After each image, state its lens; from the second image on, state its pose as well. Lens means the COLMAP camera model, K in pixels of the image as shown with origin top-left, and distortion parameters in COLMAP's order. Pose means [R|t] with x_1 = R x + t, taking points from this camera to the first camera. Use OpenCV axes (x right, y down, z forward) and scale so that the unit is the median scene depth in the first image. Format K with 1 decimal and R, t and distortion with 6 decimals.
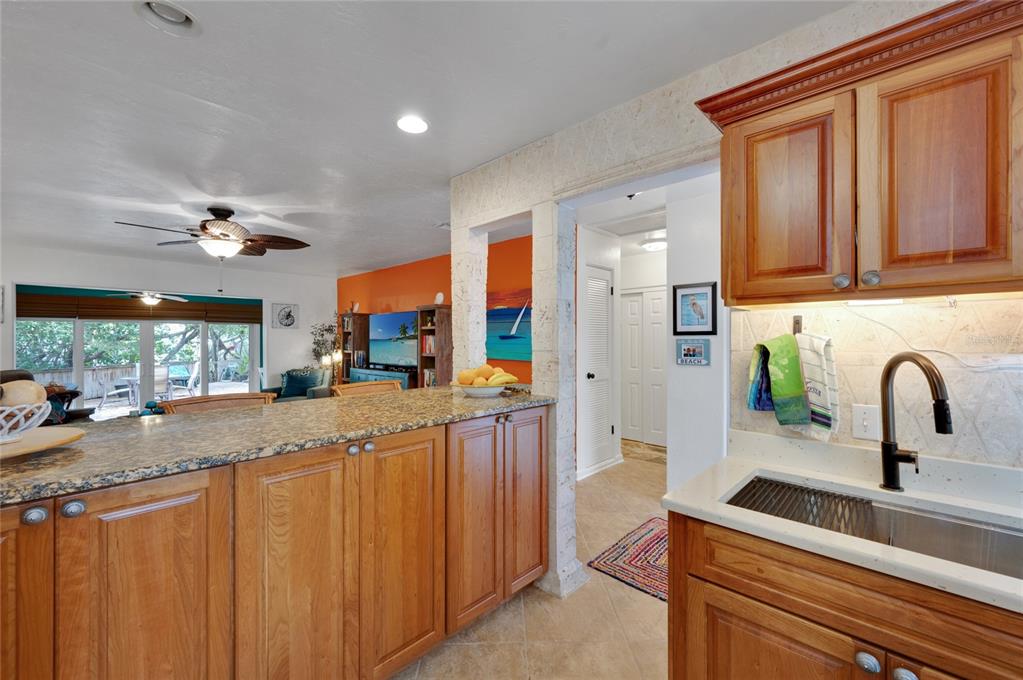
lens RADIAL K [[404.5, 0, 511.5], [0, 404.5, 340.0], [0, 0, 1]] dist [-0.022202, 0.000164]
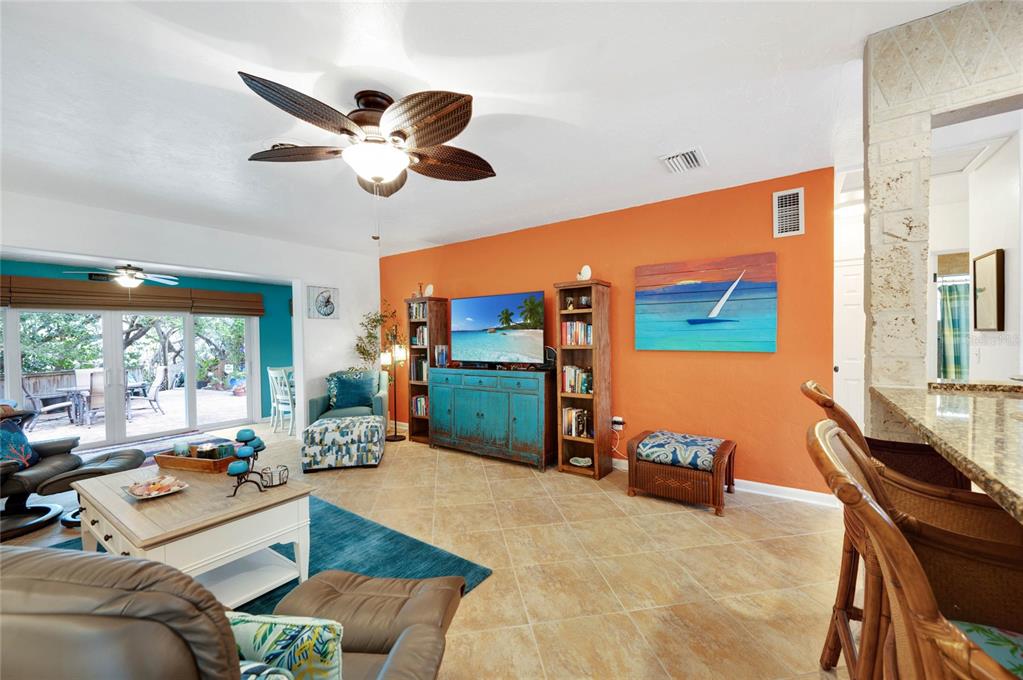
lens RADIAL K [[404.5, 0, 511.5], [0, 404.5, 340.0], [0, 0, 1]] dist [-0.022202, 0.000164]
pose [[0.992272, -0.015508, 0.123109, -0.333141], [0.014916, 0.999872, 0.005732, 0.013512], [-0.123182, -0.003852, 0.992377, 0.212727]]
